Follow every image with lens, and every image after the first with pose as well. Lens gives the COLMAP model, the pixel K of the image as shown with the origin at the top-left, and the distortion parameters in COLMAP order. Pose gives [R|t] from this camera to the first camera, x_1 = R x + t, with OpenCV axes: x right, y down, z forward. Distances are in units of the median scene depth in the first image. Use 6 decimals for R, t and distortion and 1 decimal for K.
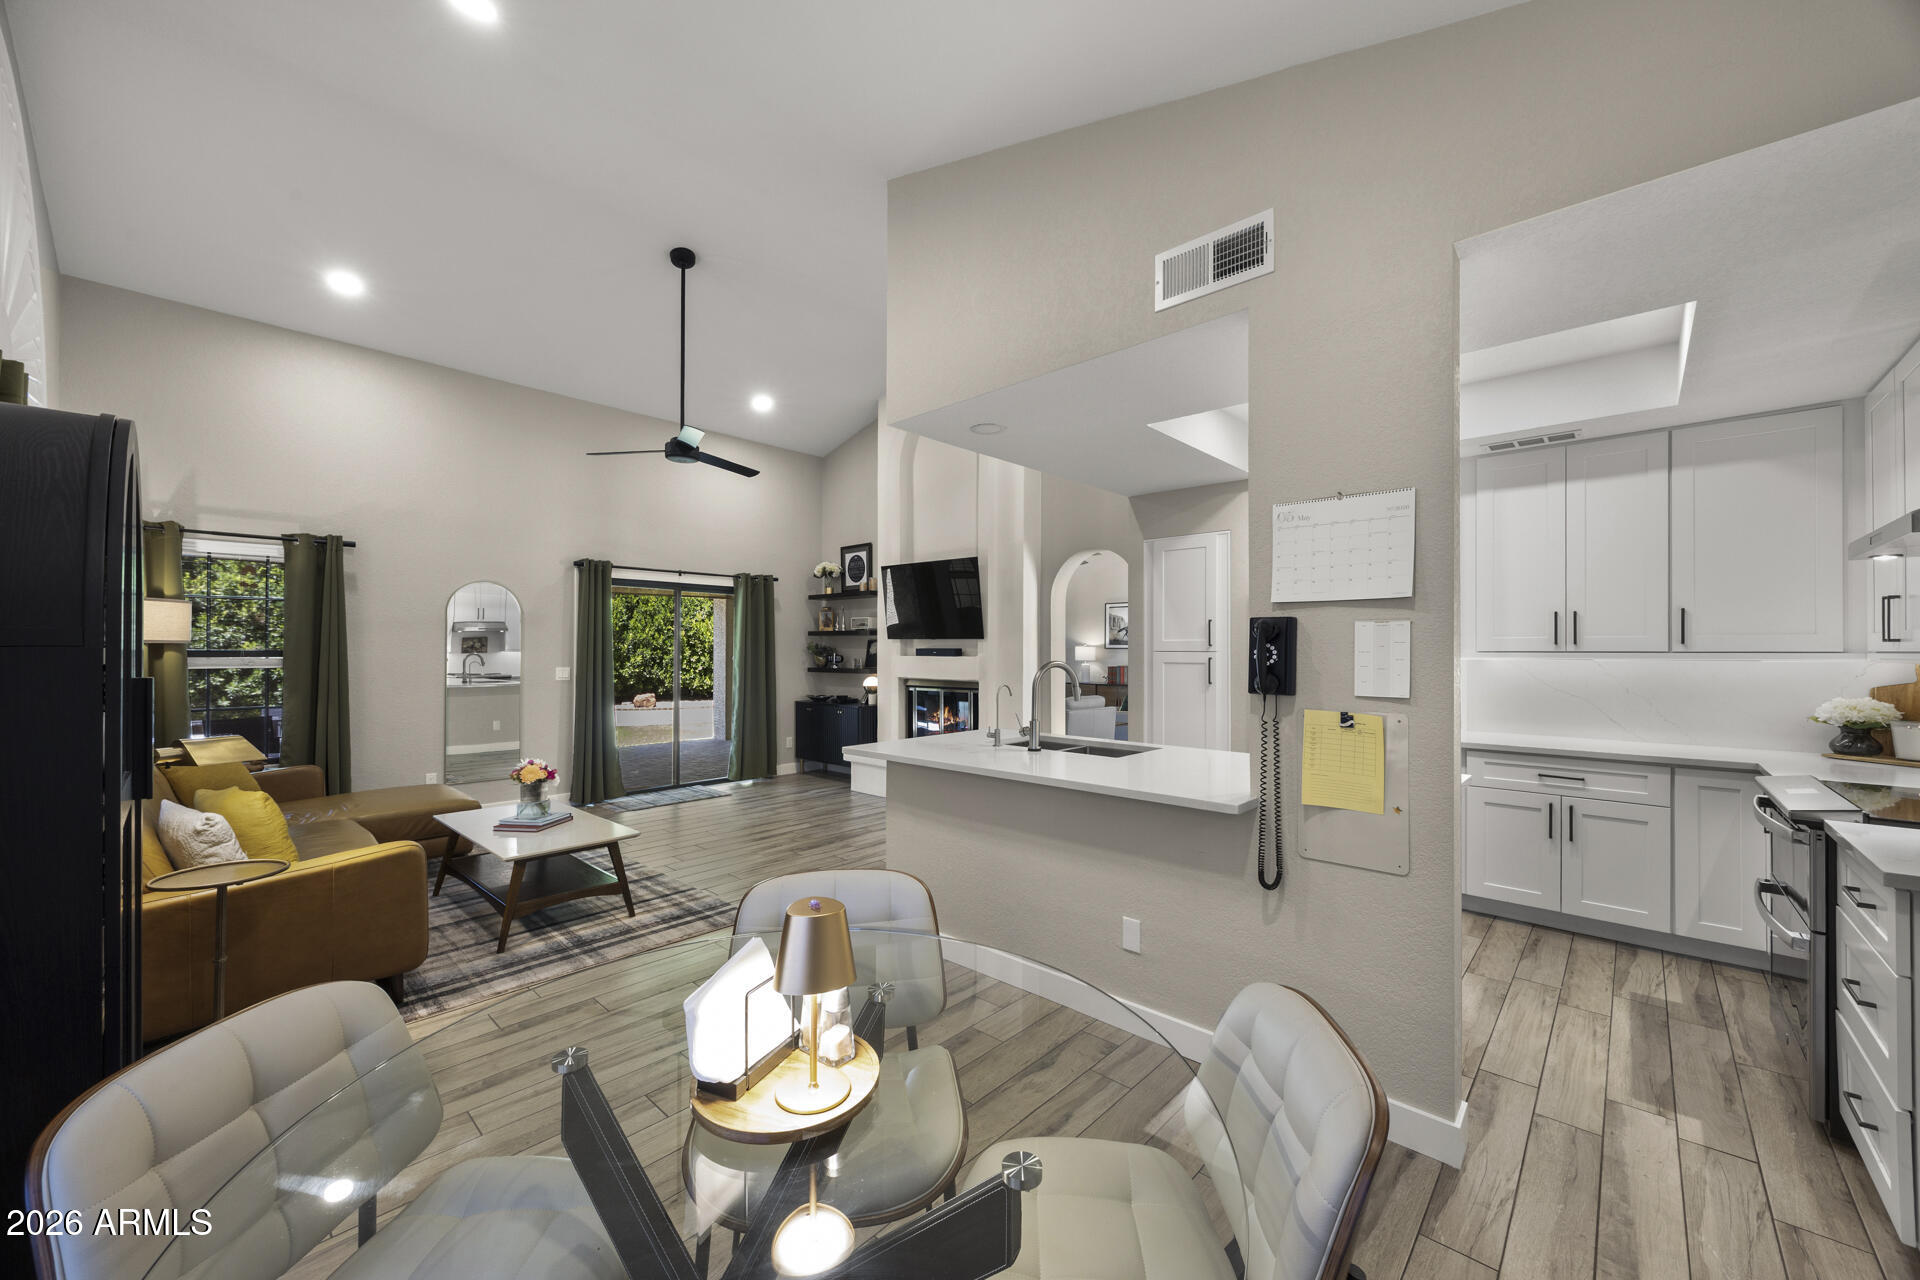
lens RADIAL K [[726.1, 0, 962.5], [0, 726.1, 644.3], [0, 0, 1]] dist [0.000947, 0.000224]
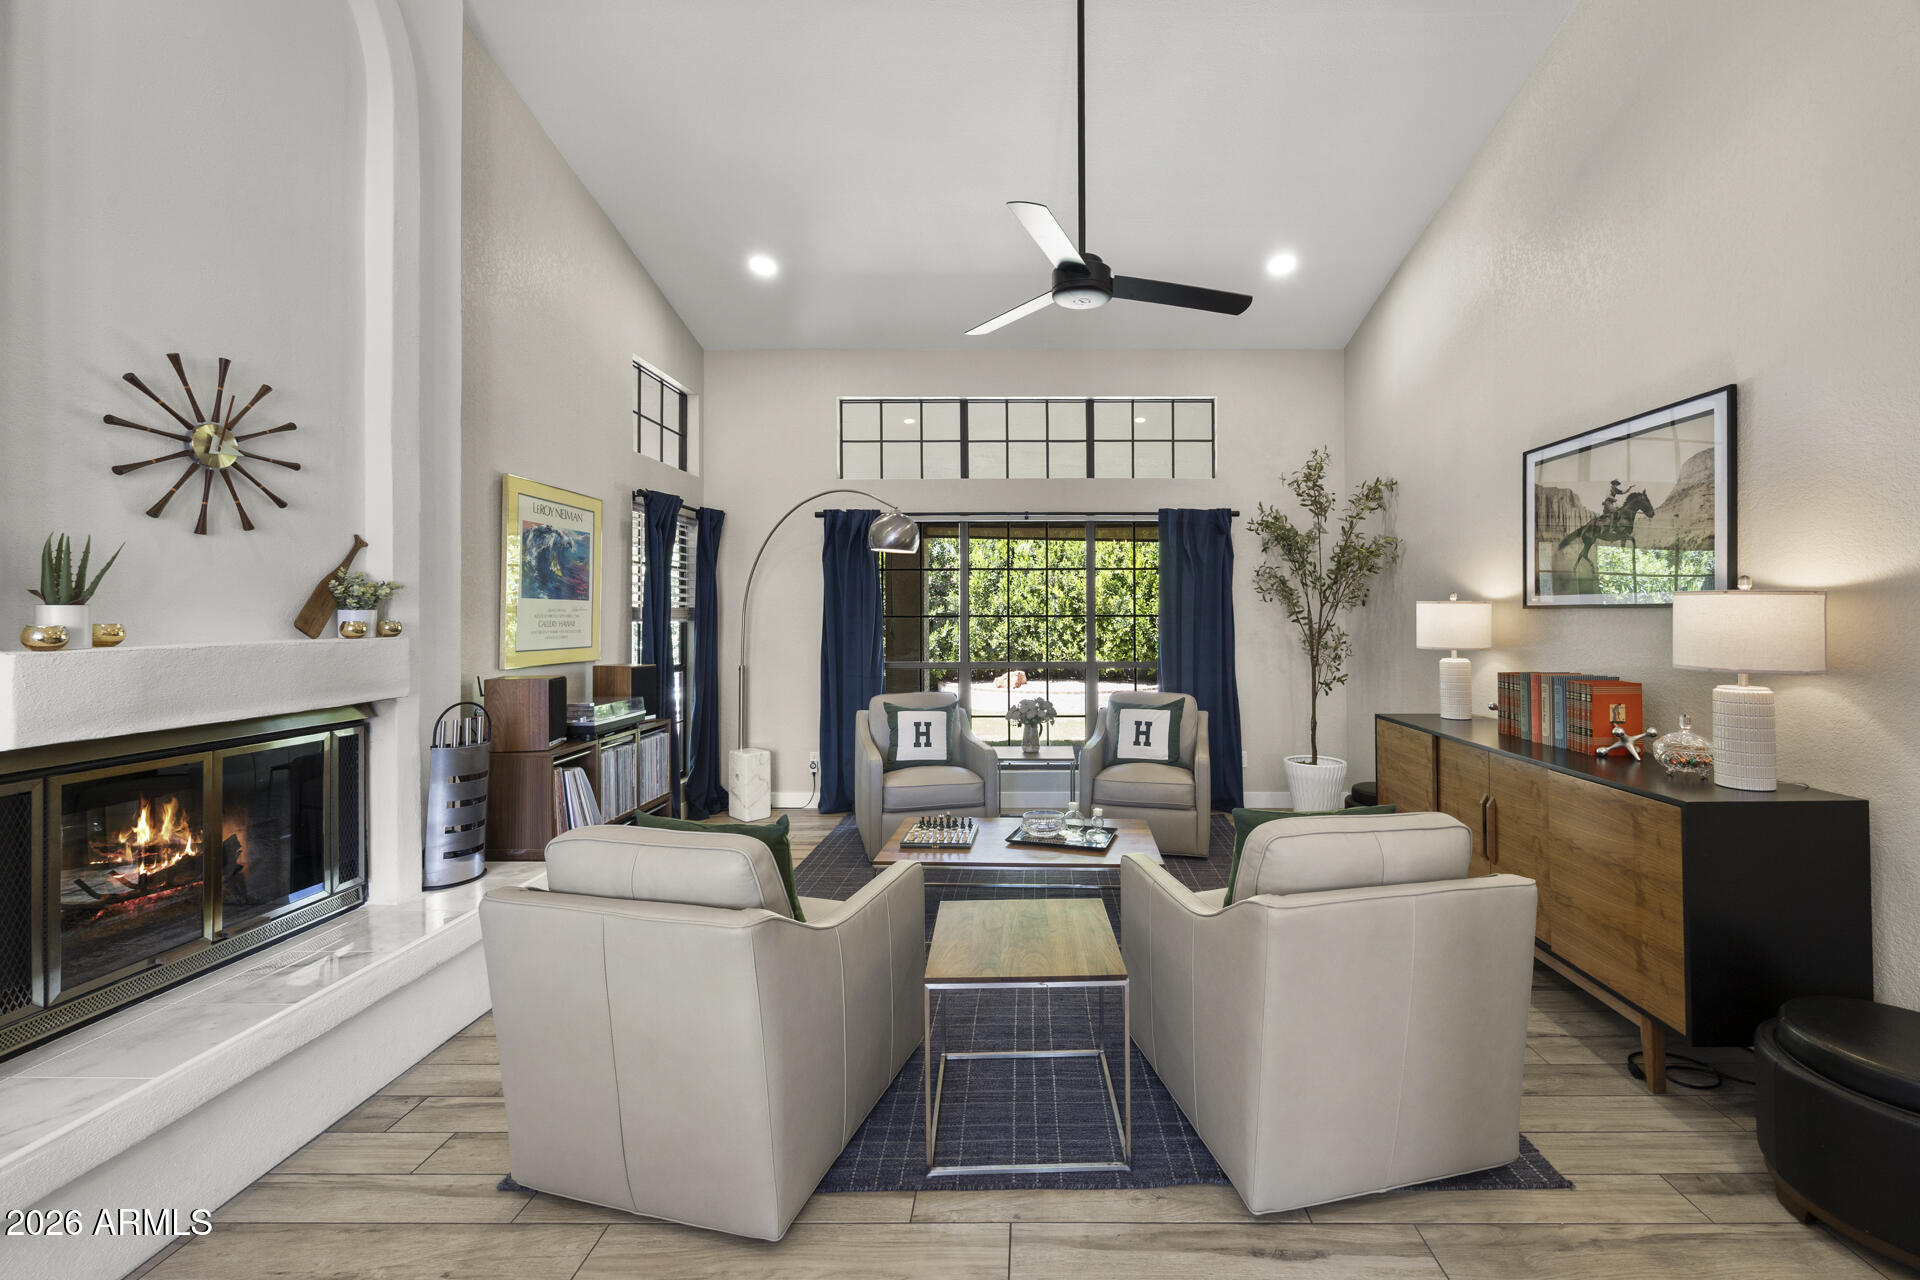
lens RADIAL K [[768.0, 0, 1028.9], [0, 768.0, 609.2], [0, 0, 1]] dist [-0.002861, -0.000235]
pose [[0.675701, -0.010340, -0.737104, 0.470176], [0.010256, 0.999937, -0.004626, 0.009162], [0.737105, -0.004434, 0.675764, 1.066693]]
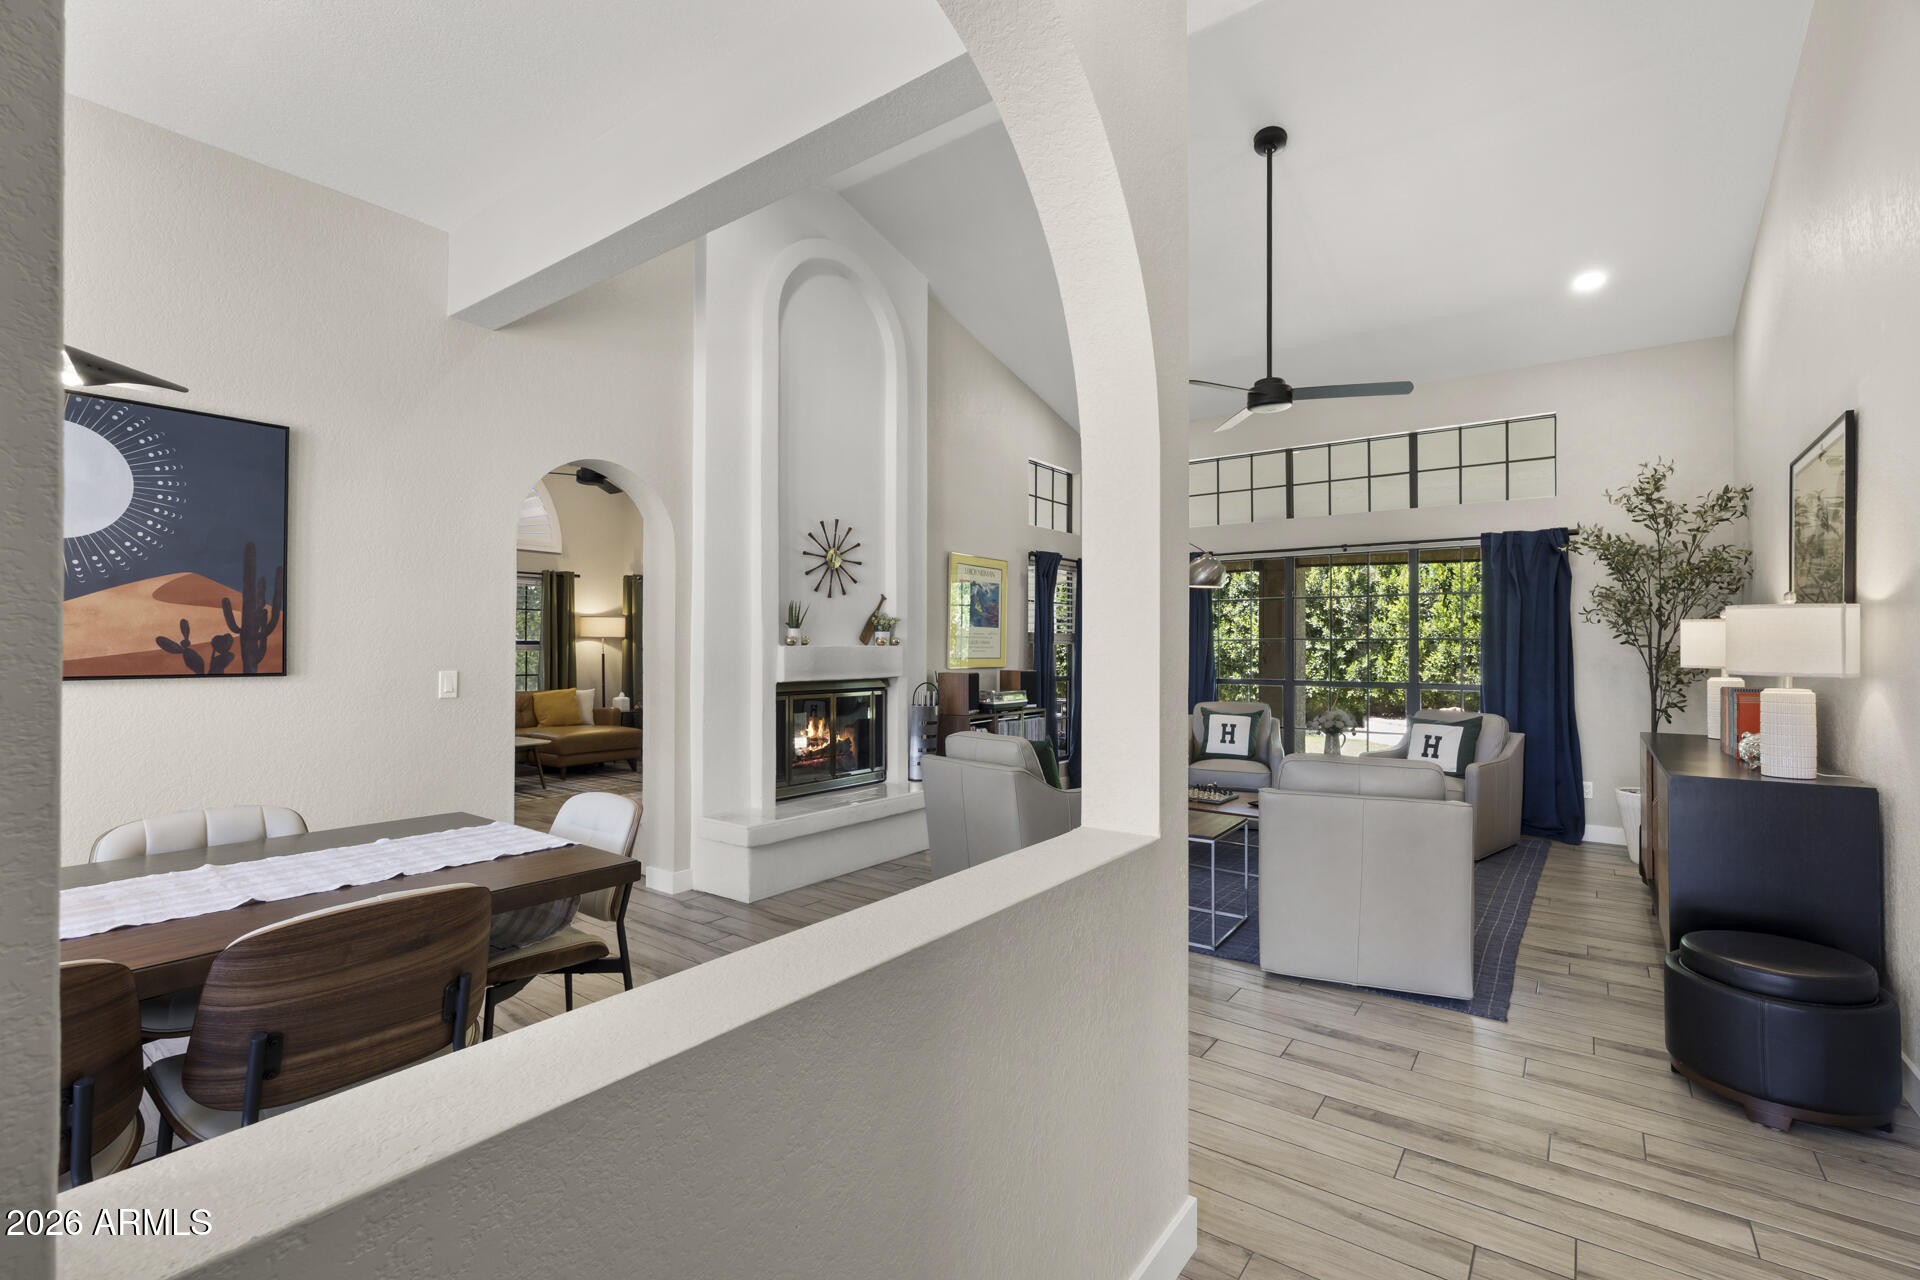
lens RADIAL K [[843.7, 0, 961.7], [0, 843.7, 641.3], [0, 0, 1]] dist [-0.004099, 0.000457]
pose [[0.104666, -0.009997, -0.994457, 0.790895], [0.005178, 0.999941, -0.009507, 0.021636], [0.994494, -0.004155, 0.104712, 1.068440]]
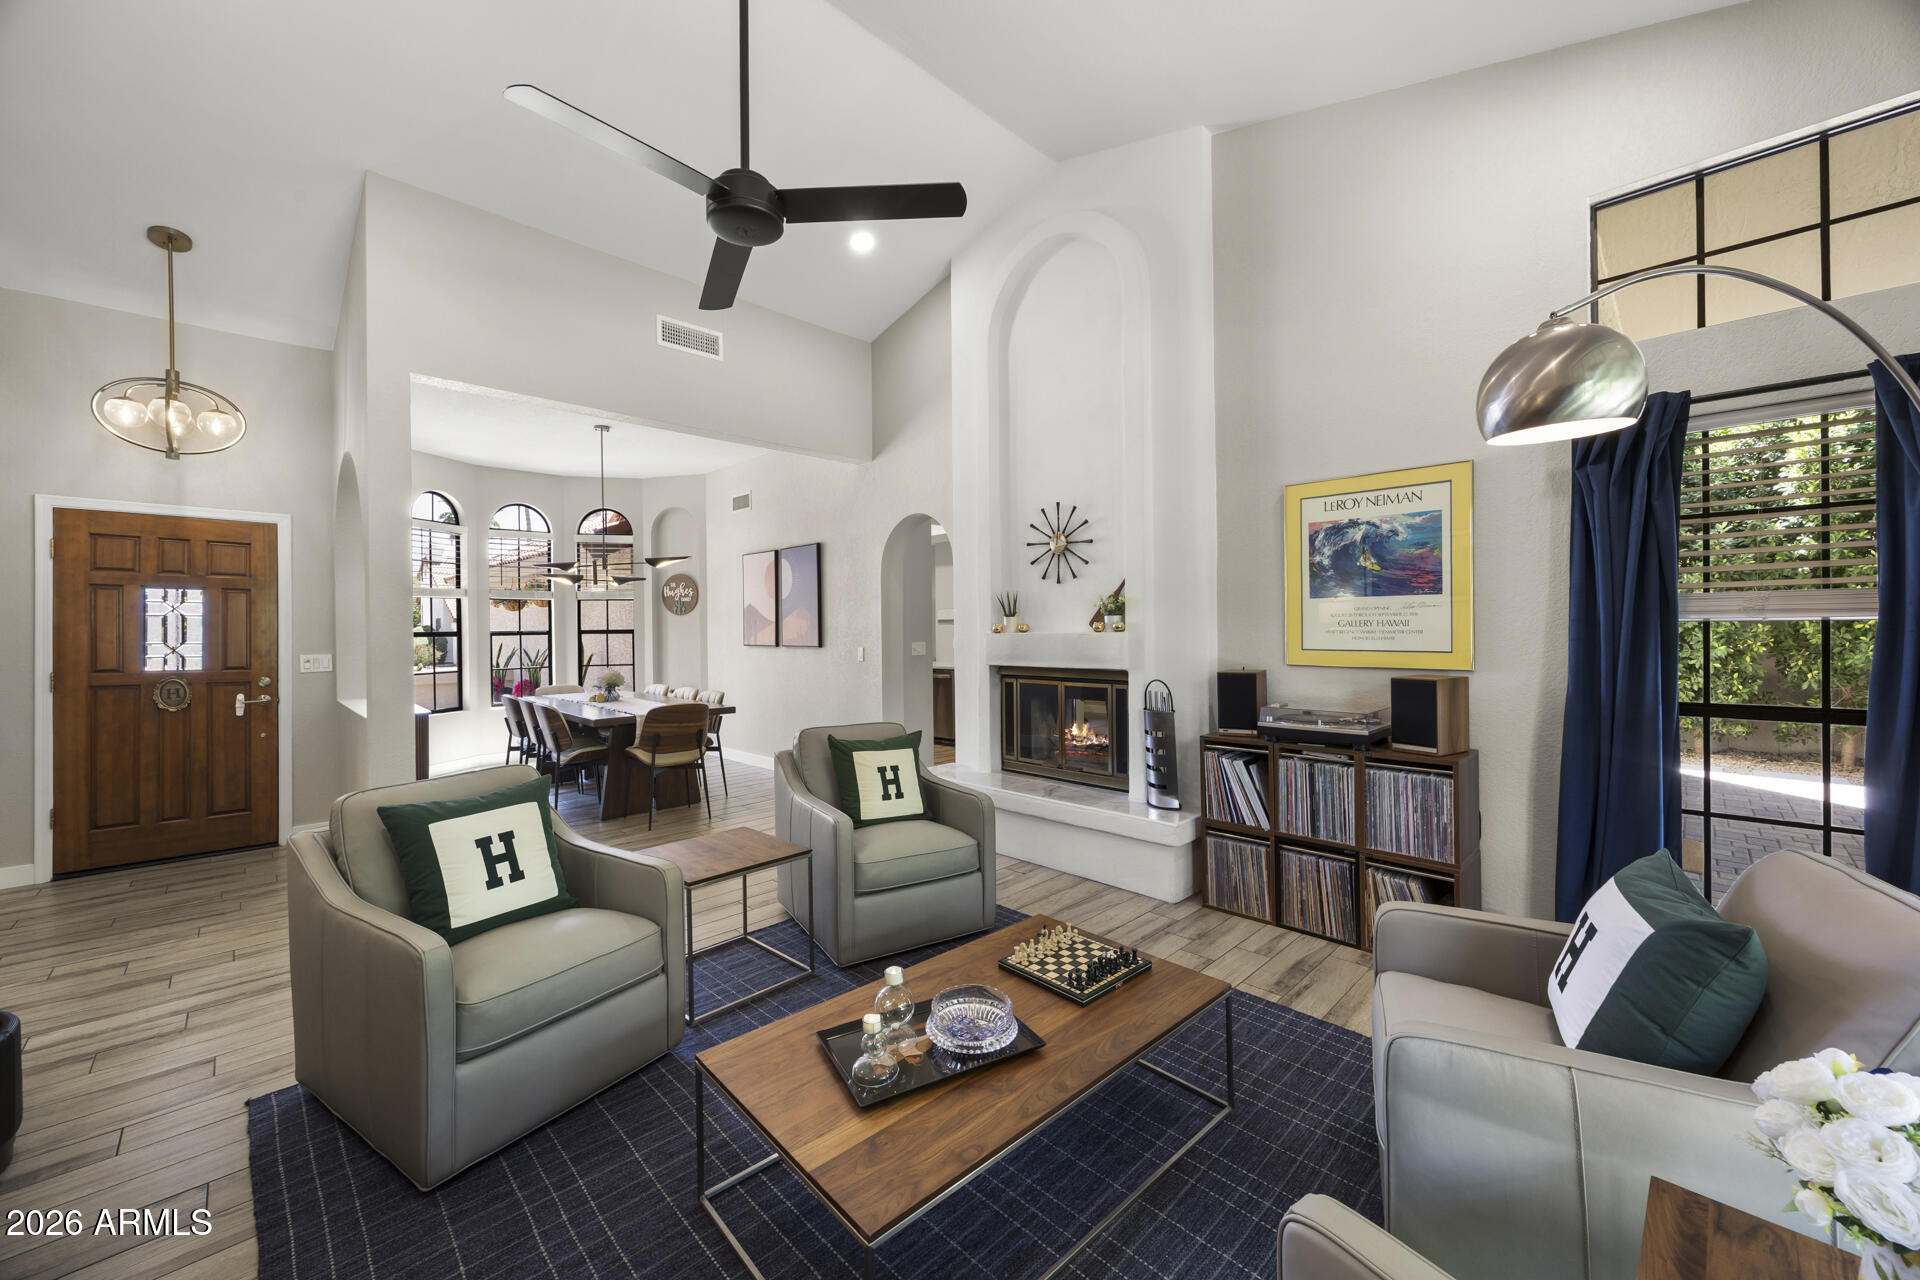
lens RADIAL K [[721.0, 0, 960.0], [0, 721.0, 640.0], [0, 0, 1]] dist [-0.003990, 0.000043]
pose [[-0.999139, 0.006776, 0.040925, 0.091135], [0.007008, 0.999960, 0.005524, 0.020148], [-0.040886, 0.005806, -0.999147, 1.664818]]
